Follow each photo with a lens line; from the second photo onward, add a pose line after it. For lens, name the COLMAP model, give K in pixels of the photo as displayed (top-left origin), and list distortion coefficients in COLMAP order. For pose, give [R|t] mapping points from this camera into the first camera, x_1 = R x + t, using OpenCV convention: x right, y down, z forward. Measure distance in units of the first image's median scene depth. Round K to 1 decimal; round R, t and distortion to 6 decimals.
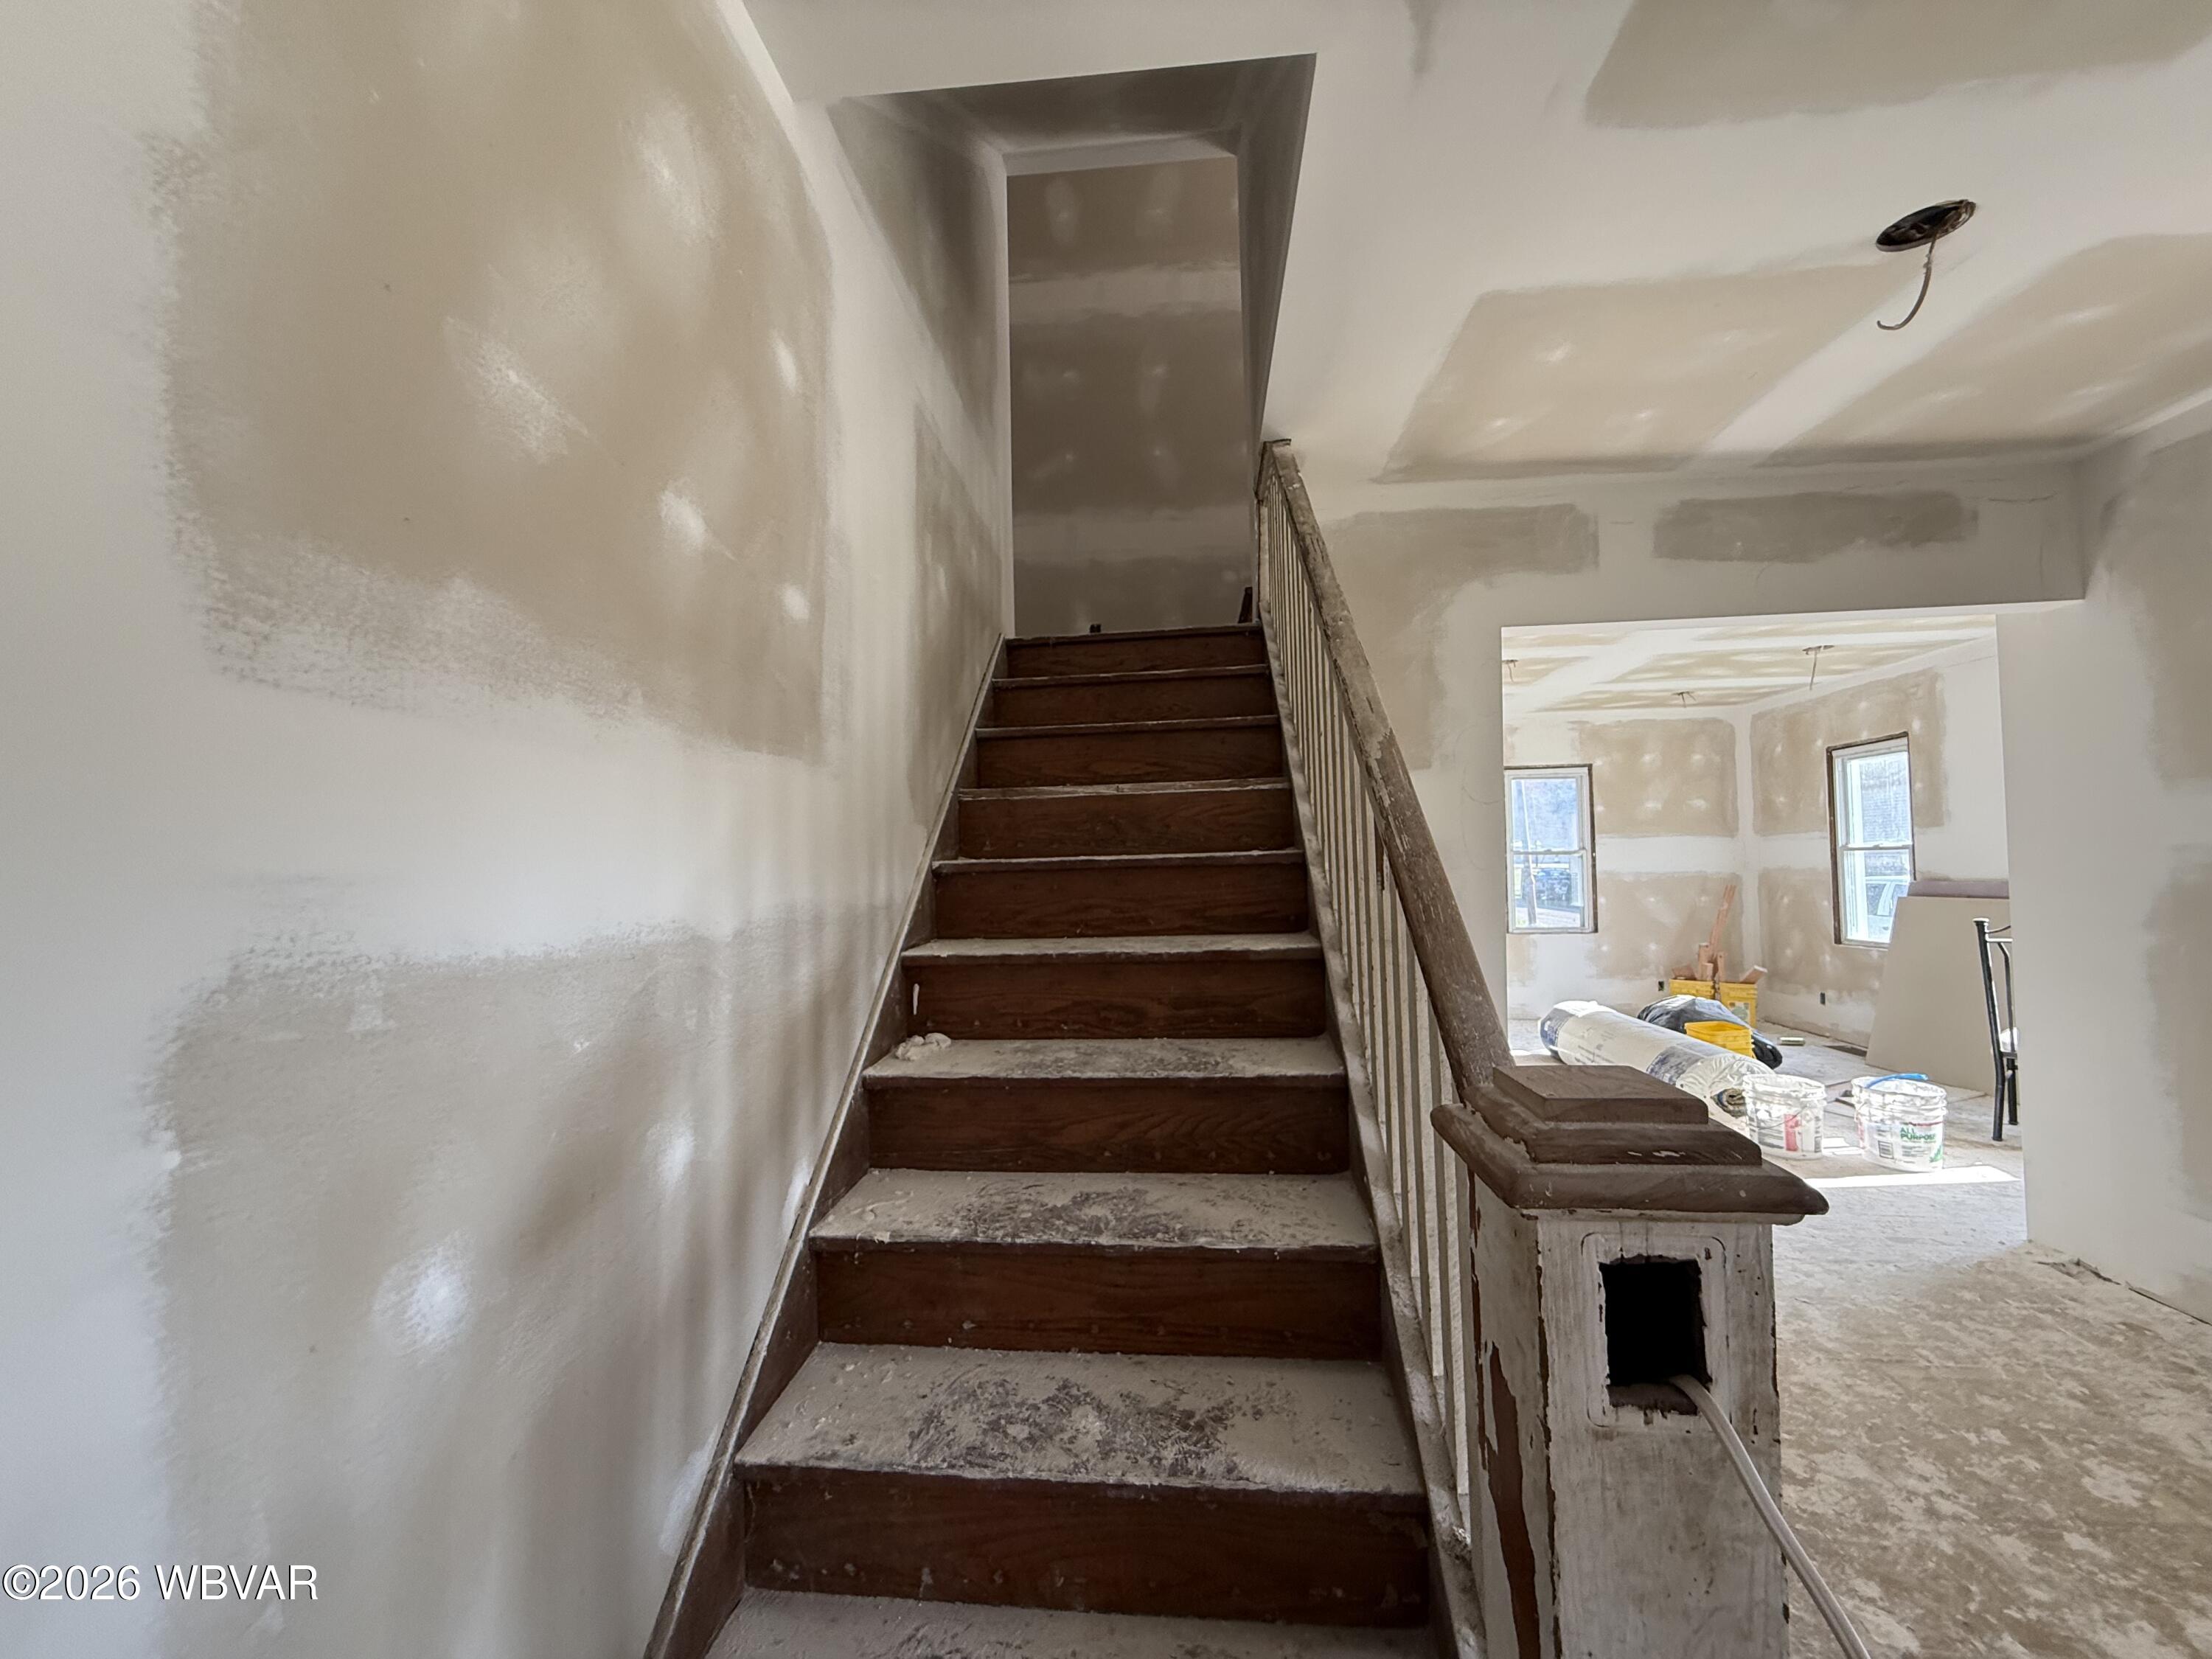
lens RADIAL K [[874.6, 0, 1100.8], [0, 874.6, 829.9], [0, 0, 1]] dist [-0.000446, 0.000276]
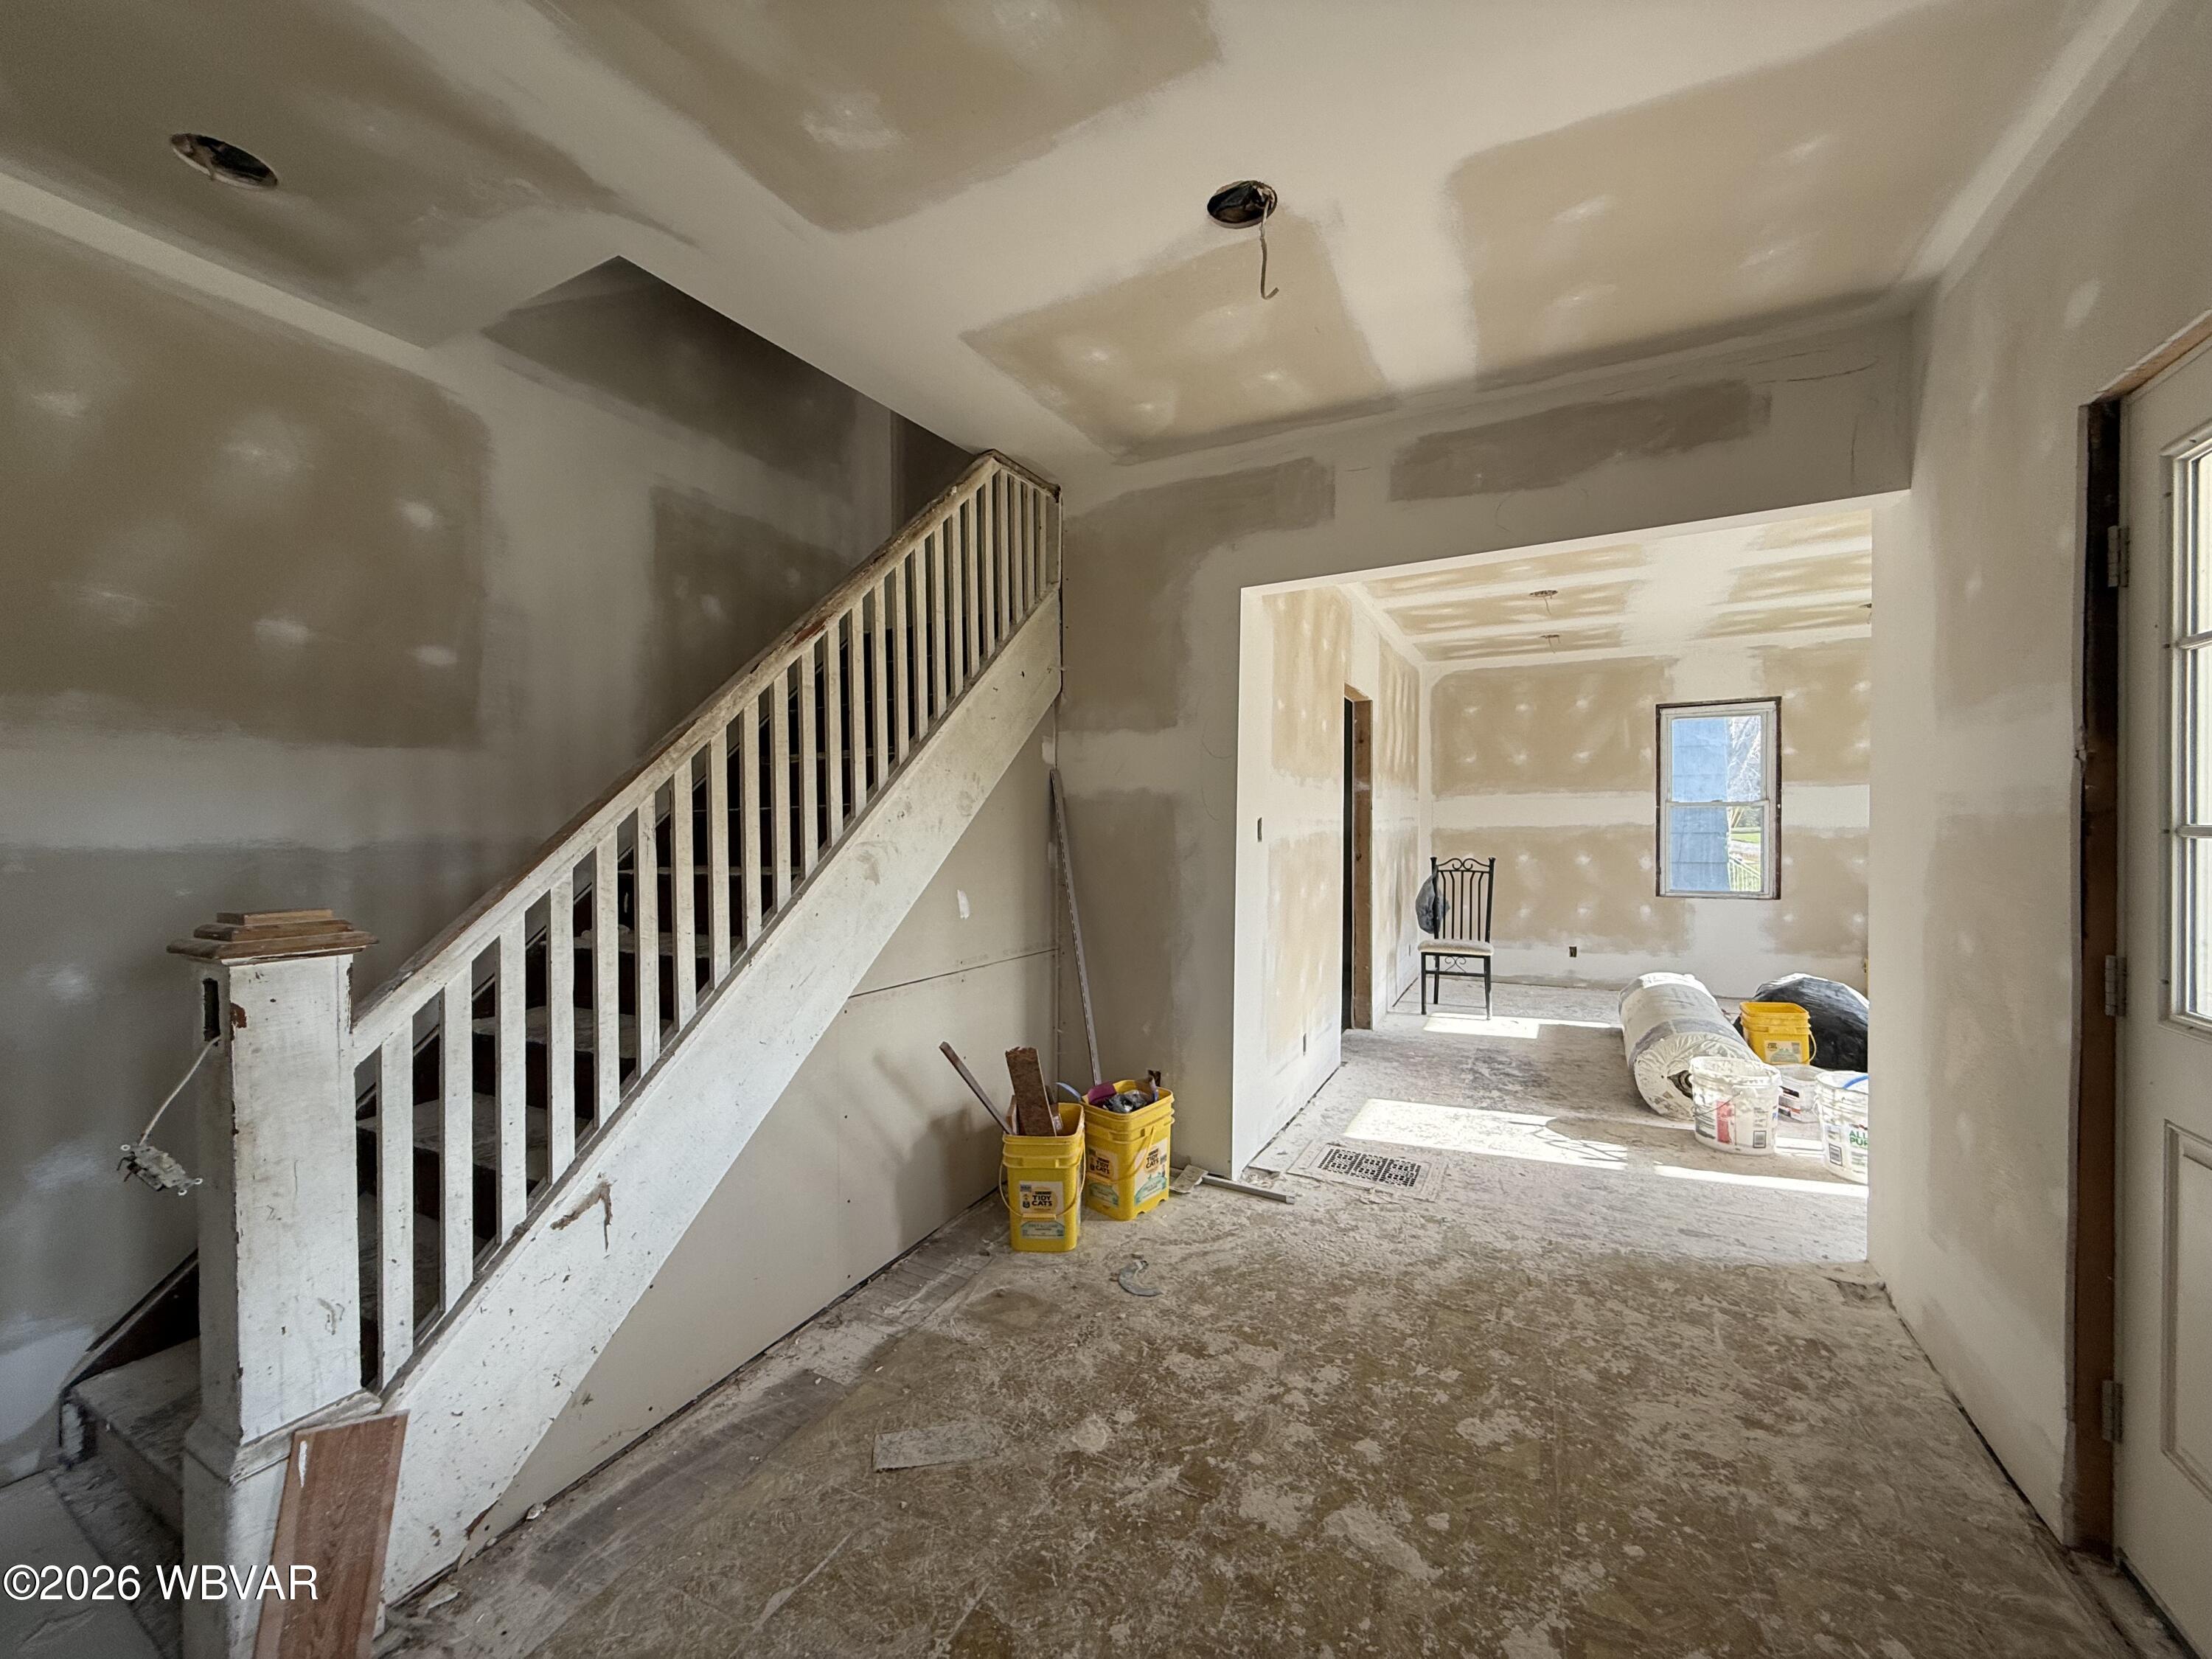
lens RADIAL K [[874.6, 0, 1103.9], [0, 874.6, 830.7], [0, 0, 1]] dist [-0.000446, 0.000276]
pose [[0.925687, 0.010193, -0.378153, 0.705264], [0.010827, 0.998514, 0.053419, 0.000067], [0.378135, -0.053543, 0.924201, -0.041618]]
